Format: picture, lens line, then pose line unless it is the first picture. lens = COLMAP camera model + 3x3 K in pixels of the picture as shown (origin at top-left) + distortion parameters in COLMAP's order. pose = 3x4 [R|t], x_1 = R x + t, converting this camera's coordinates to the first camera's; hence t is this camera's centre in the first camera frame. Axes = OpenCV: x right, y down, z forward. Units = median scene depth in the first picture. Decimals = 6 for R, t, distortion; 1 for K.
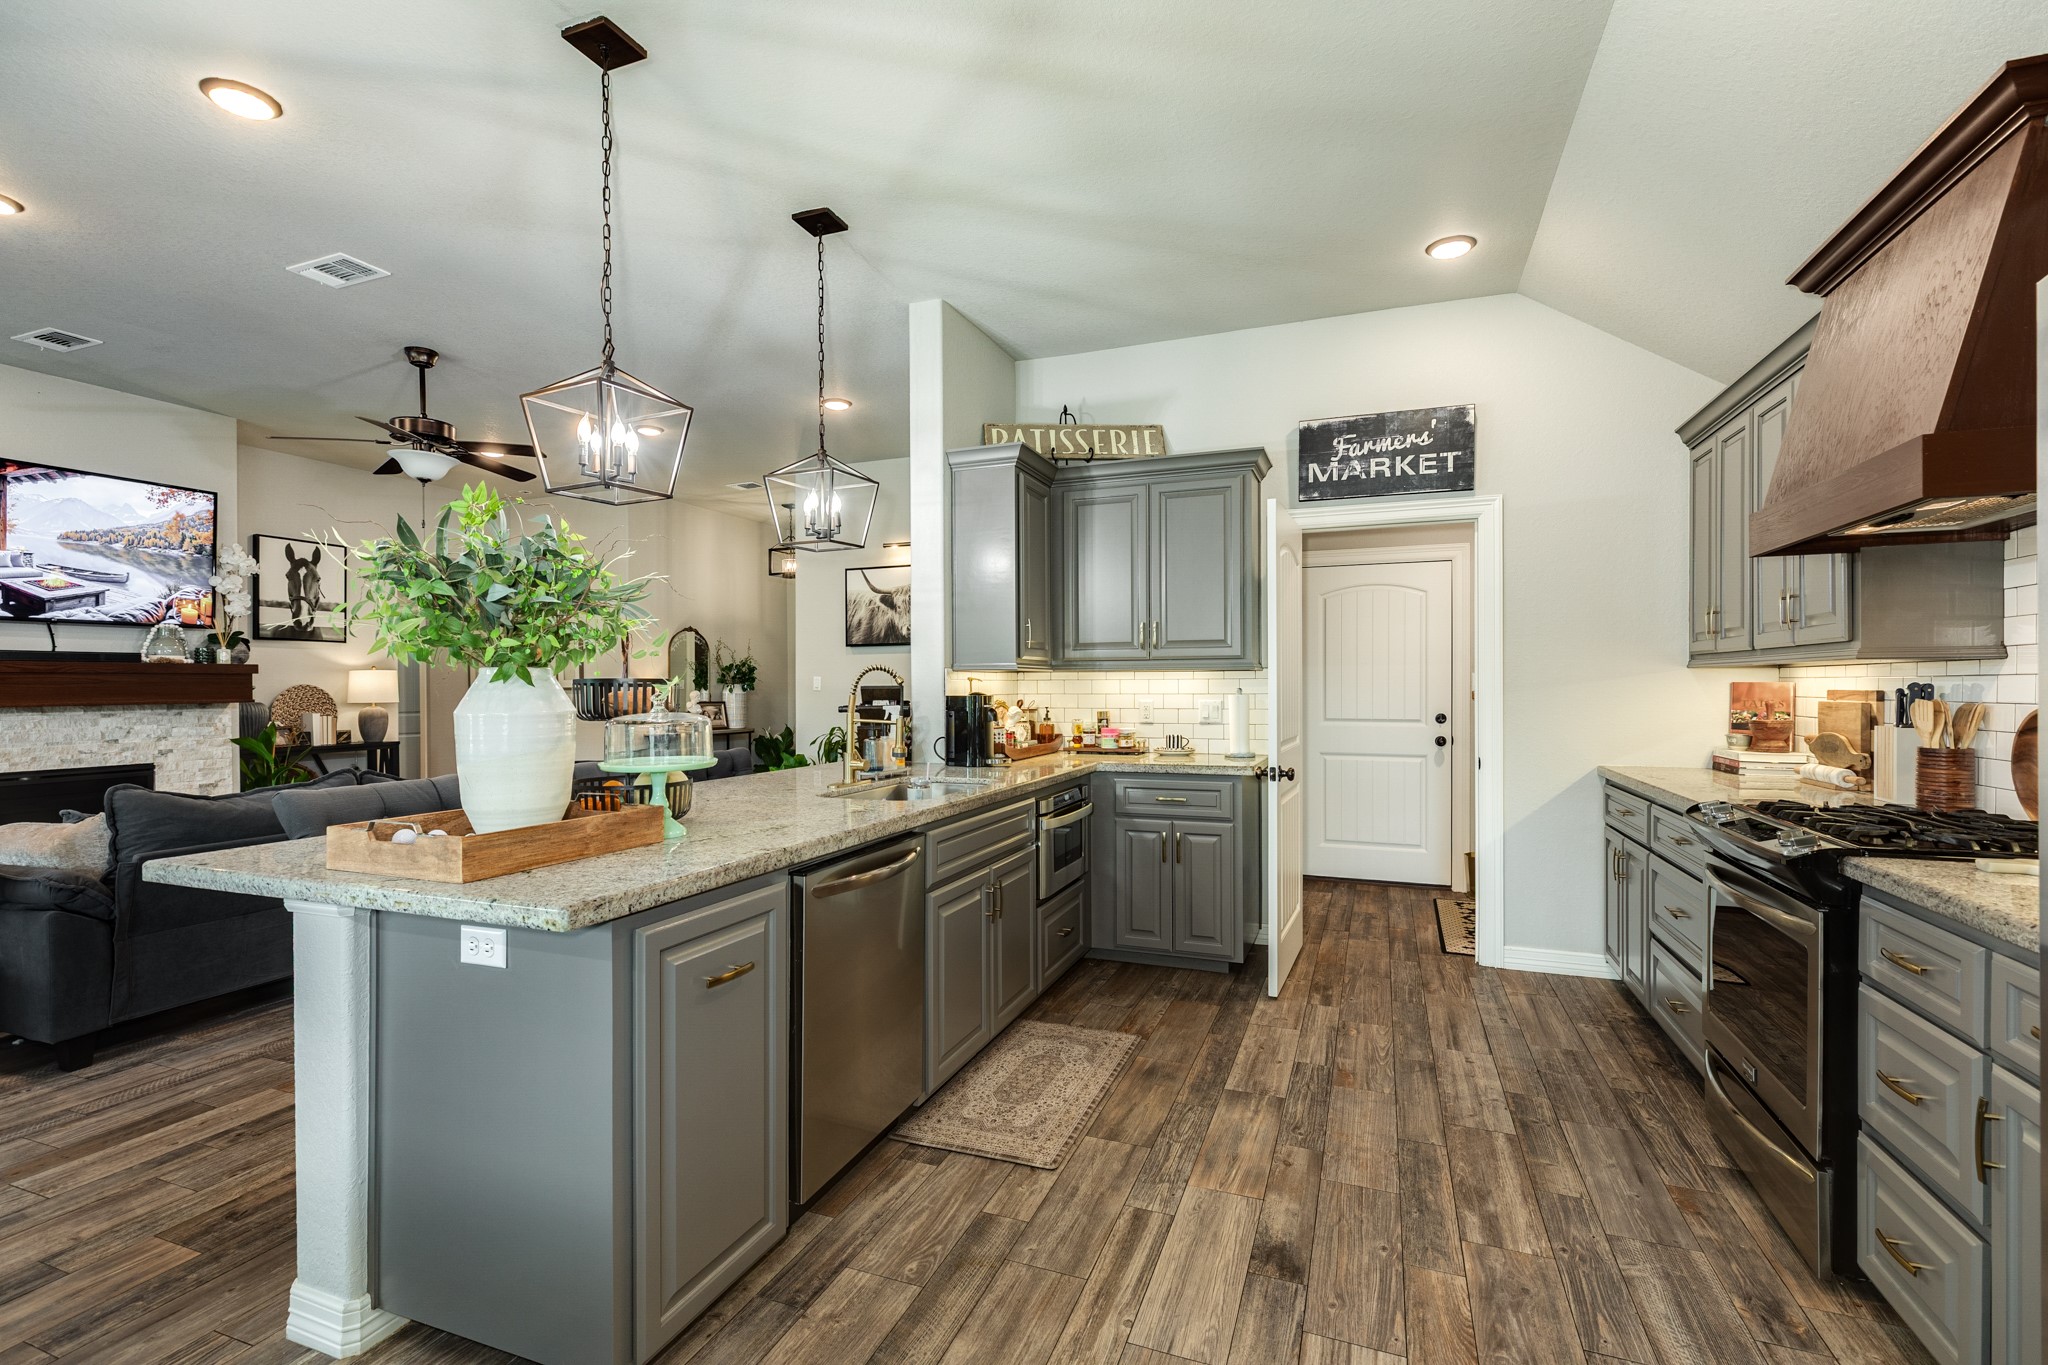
lens RADIAL K [[917.2, 0, 1023.5], [0, 917.2, 686.7], [0, 0, 1]] dist [0.003446, 0.000744]
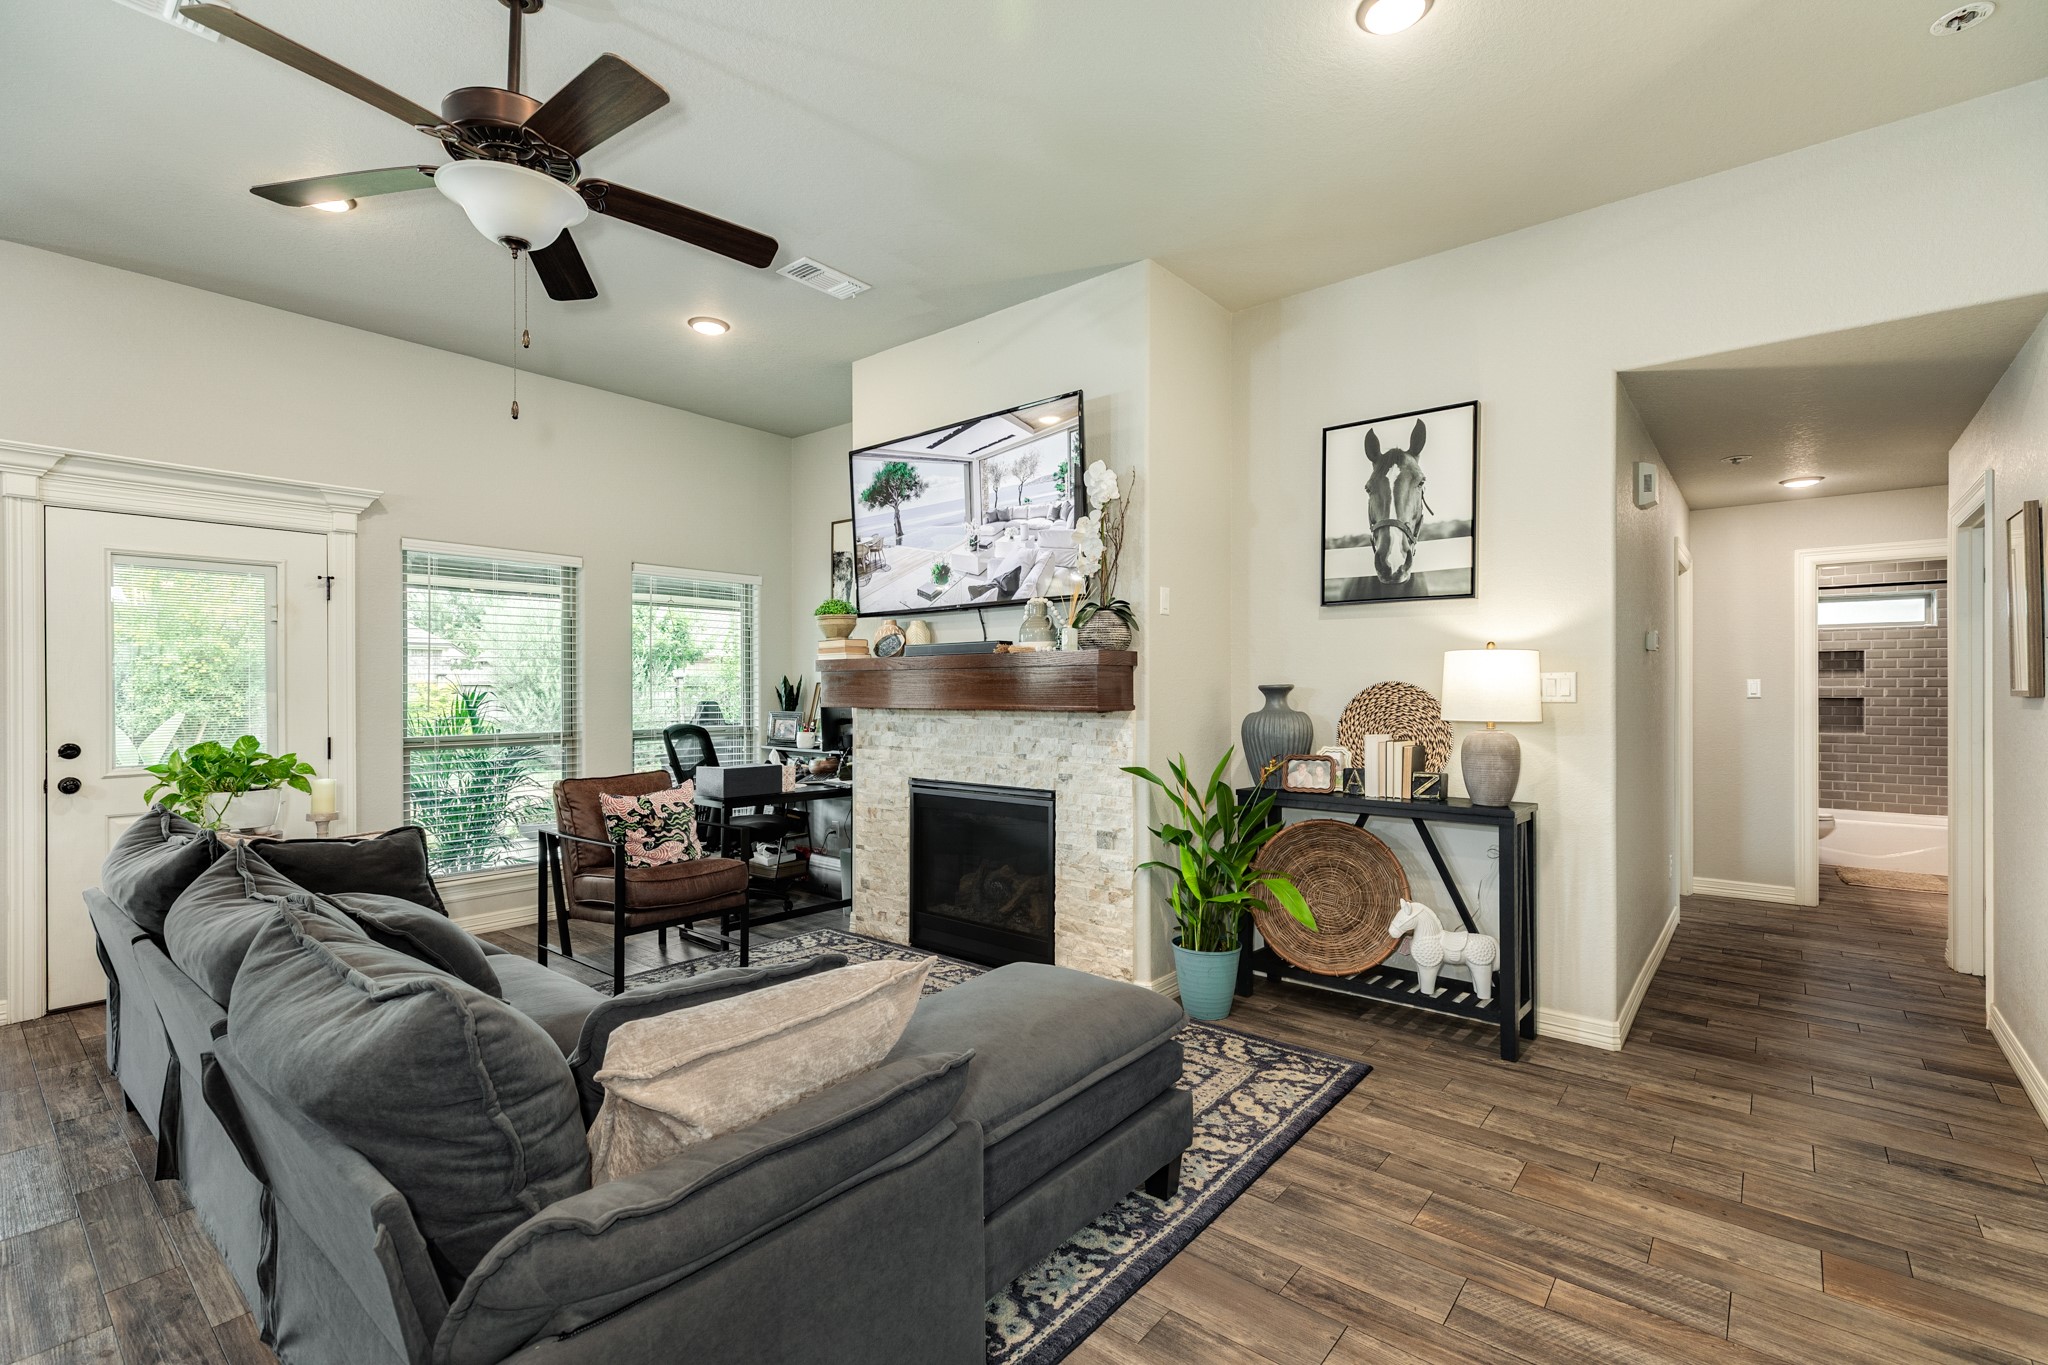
lens RADIAL K [[917.2, 0, 1028.3], [0, 917.2, 684.4], [0, 0, 1]] dist [0.003446, 0.000744]
pose [[-0.314641, 0.003570, -0.949204, -0.319080], [0.001511, 0.999994, 0.003260, -0.004327], [0.949209, -0.000409, -0.314645, 1.534559]]
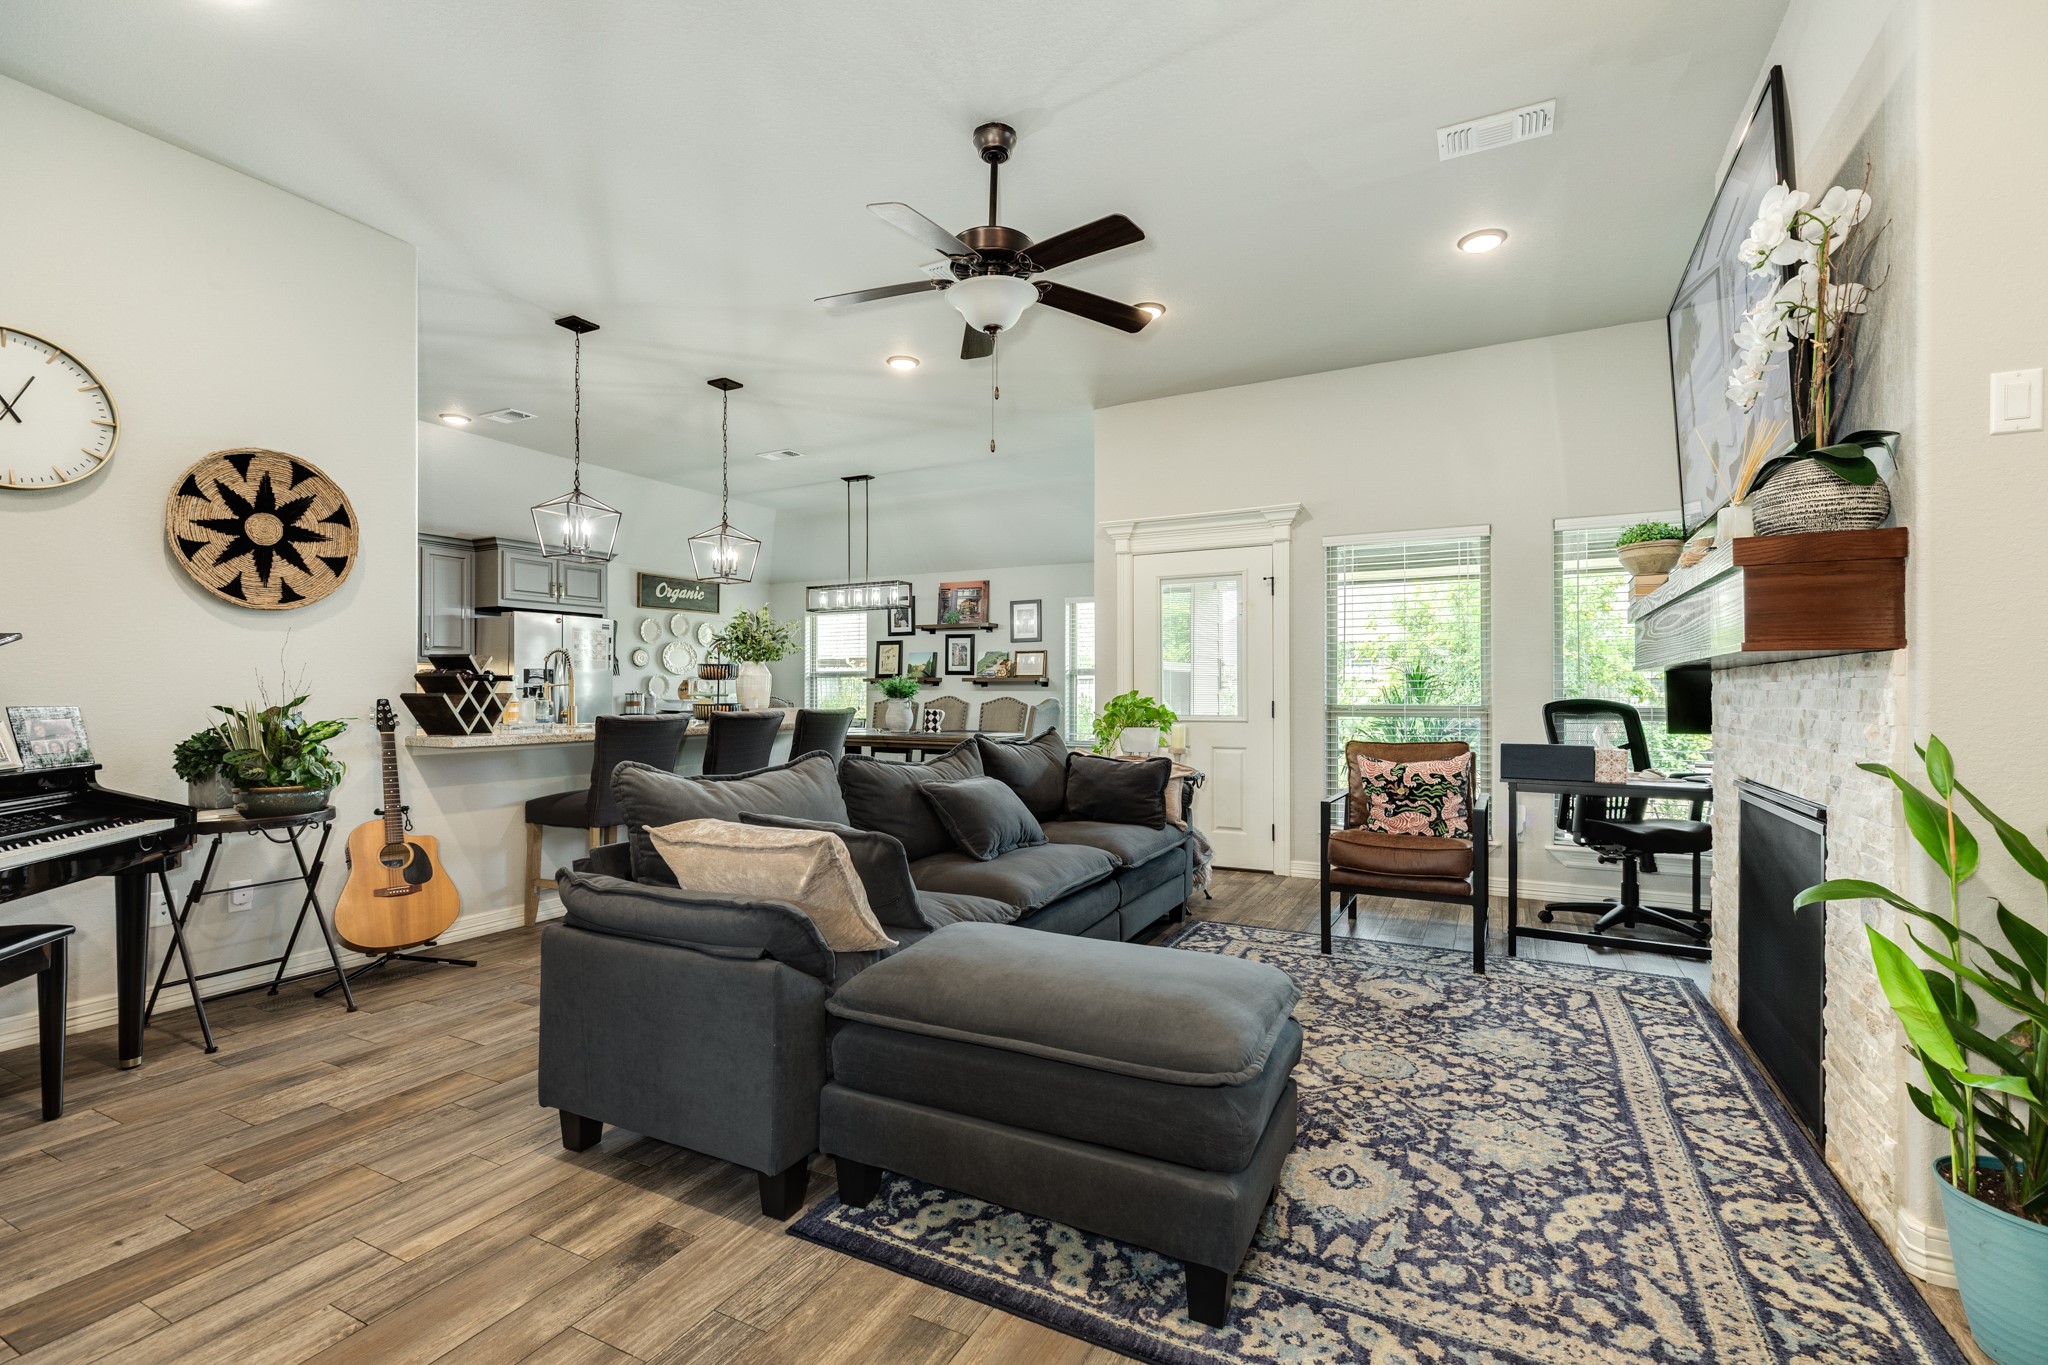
lens RADIAL K [[917.2, 0, 1014.1], [0, 917.2, 684.5], [0, 0, 1]] dist [0.003446, 0.000744]
pose [[-0.993156, 0.006931, 0.116587, -0.821255], [0.006085, 0.999953, -0.007609, 0.039881], [-0.116634, -0.006848, -0.993151, 1.825352]]
